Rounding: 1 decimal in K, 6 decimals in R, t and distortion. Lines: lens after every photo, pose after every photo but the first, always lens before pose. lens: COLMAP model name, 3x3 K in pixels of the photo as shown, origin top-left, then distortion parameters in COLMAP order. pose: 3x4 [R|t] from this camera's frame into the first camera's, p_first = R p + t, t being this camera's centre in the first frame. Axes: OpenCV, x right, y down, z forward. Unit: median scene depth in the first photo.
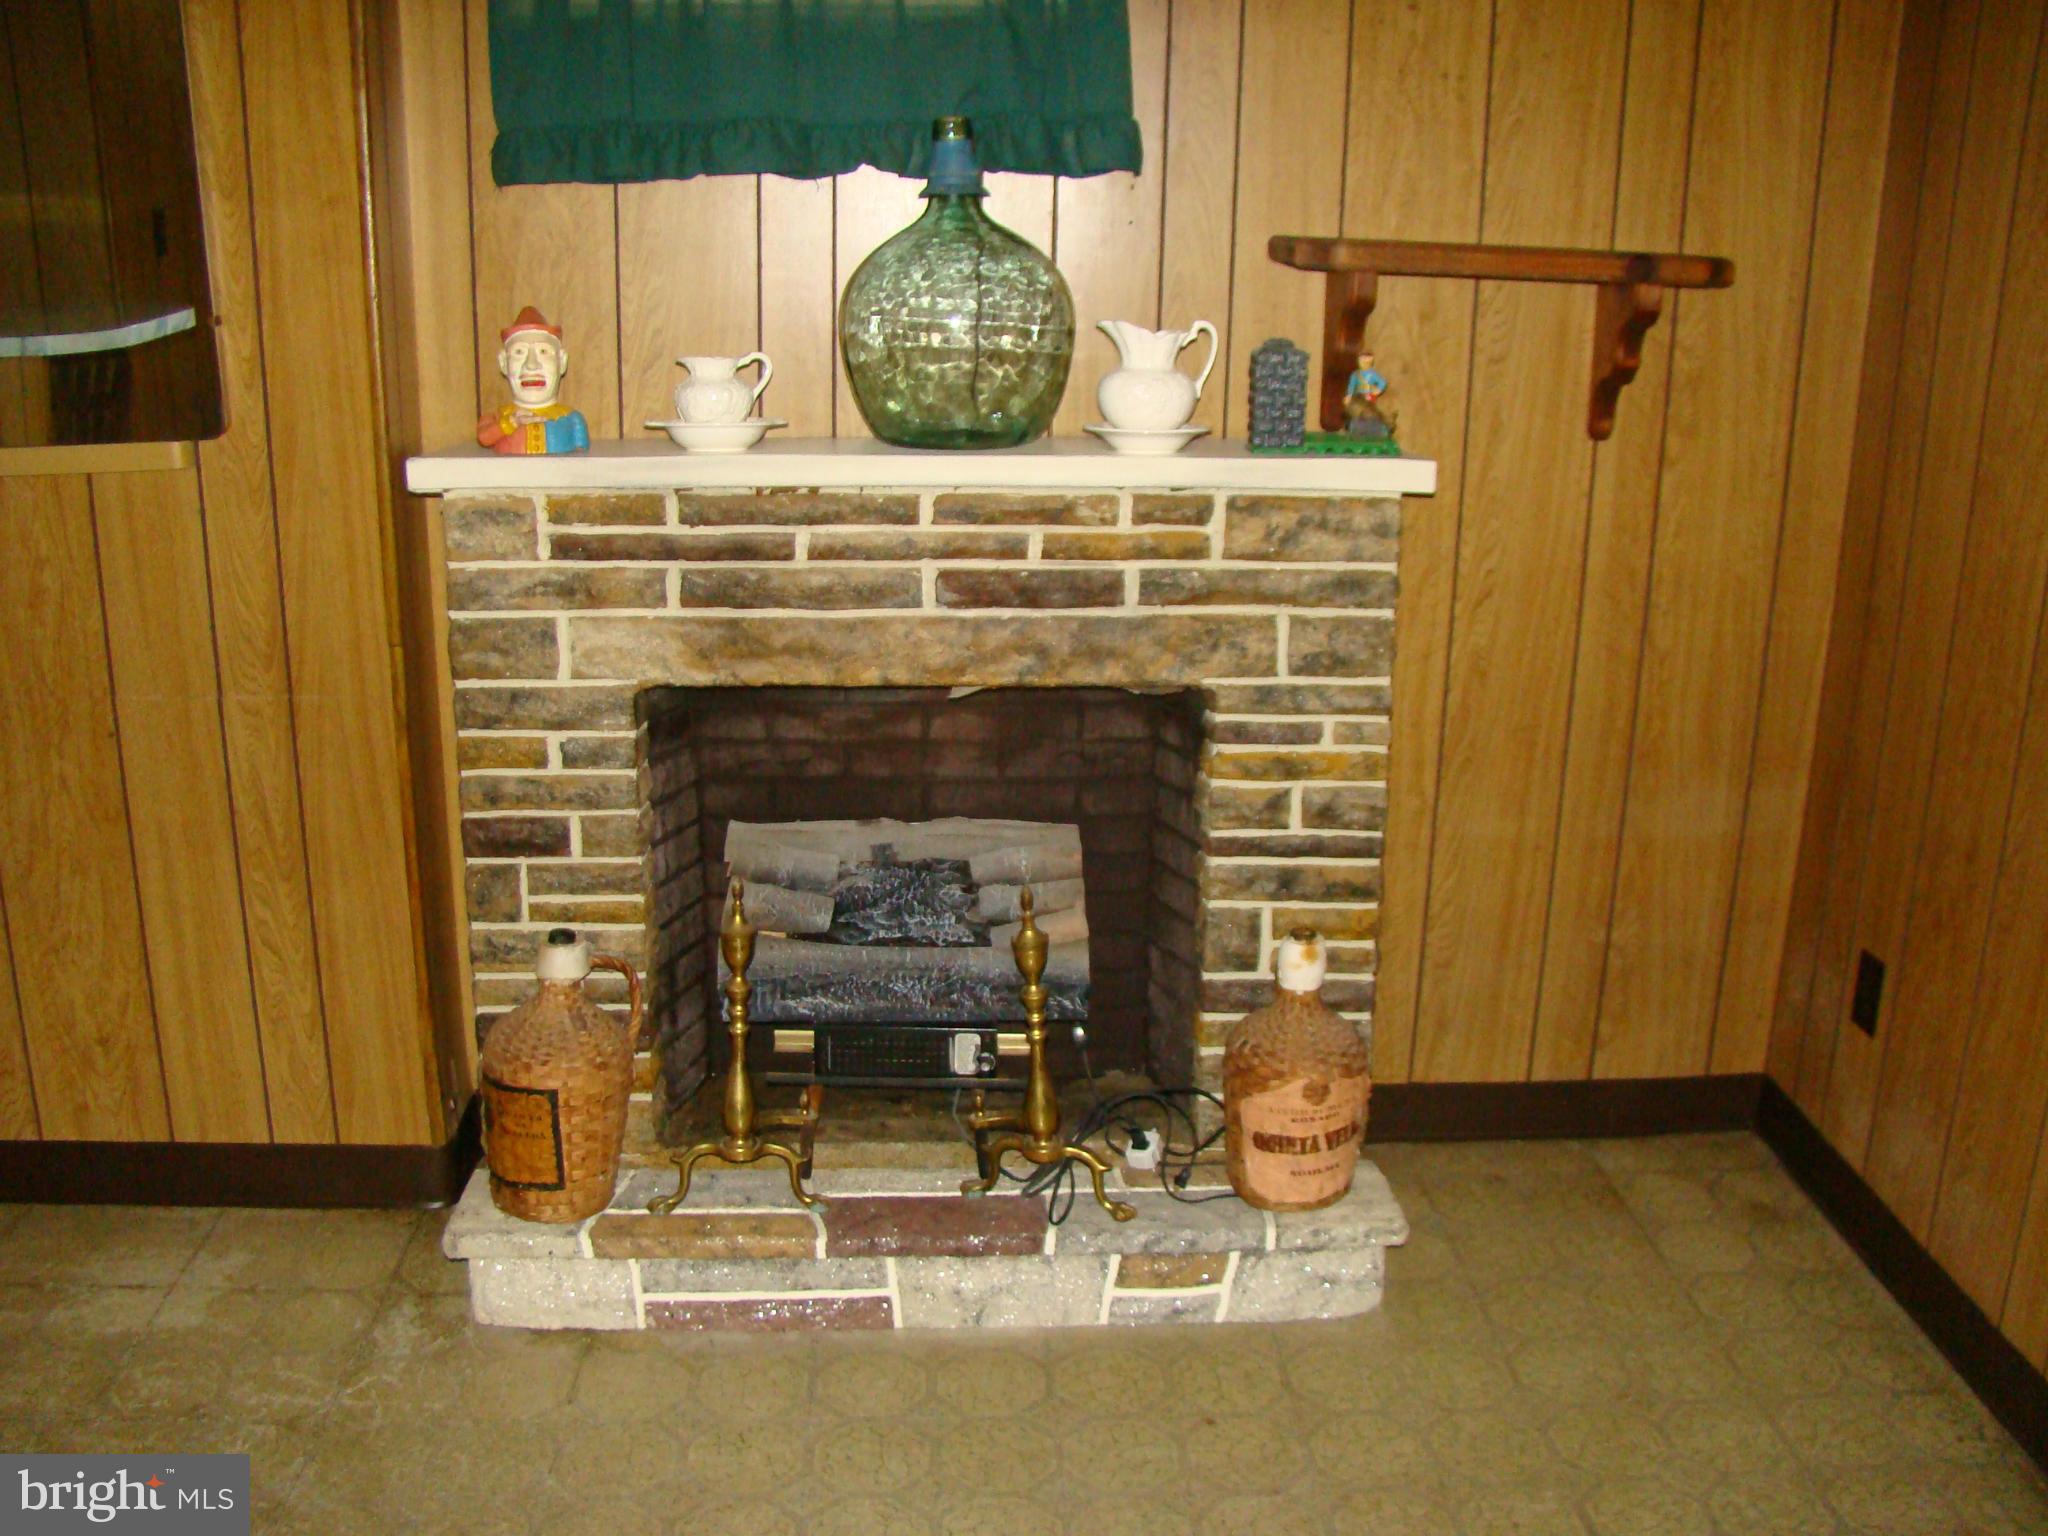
lens RADIAL K [[1918.7, 0, 1012.1], [0, 1918.7, 771.7], [0, 0, 1]] dist [-0.135434, 0.000000]
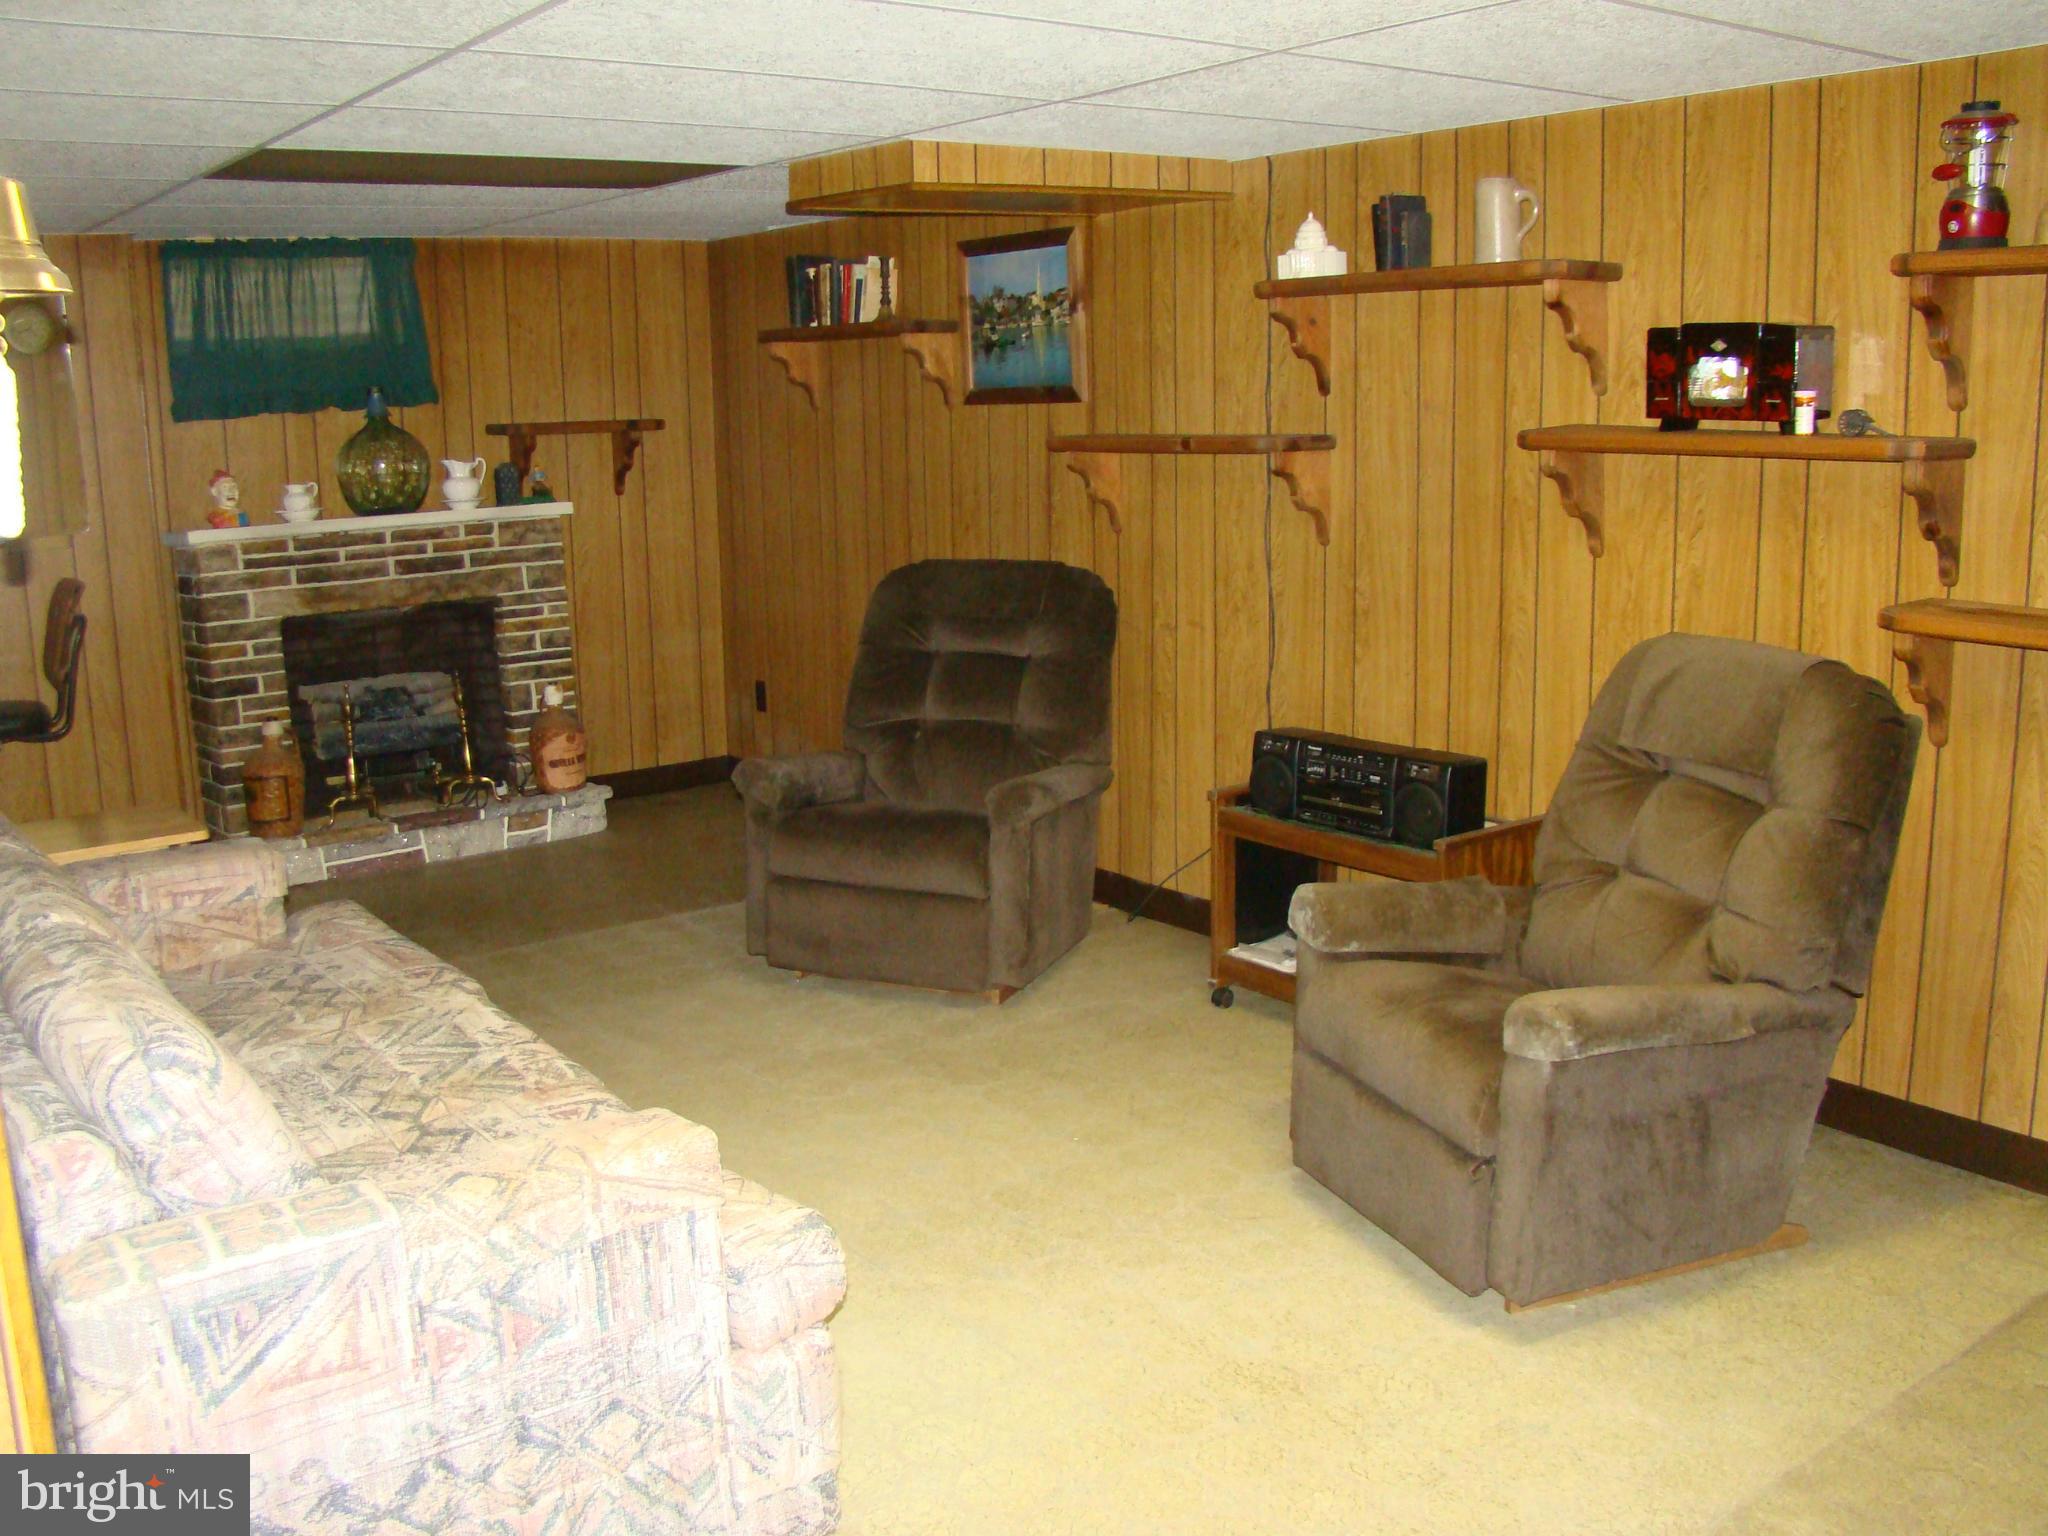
lens RADIAL K [[1918.7, 0, 1026.3], [0, 1918.7, 766.4], [0, 0, 1]] dist [-0.135434, 0.000000]
pose [[0.825251, -0.143930, 0.546118, -0.749663], [0.192553, 0.980748, -0.032493, 0.404945], [-0.530928, 0.131972, 0.837078, -1.505636]]
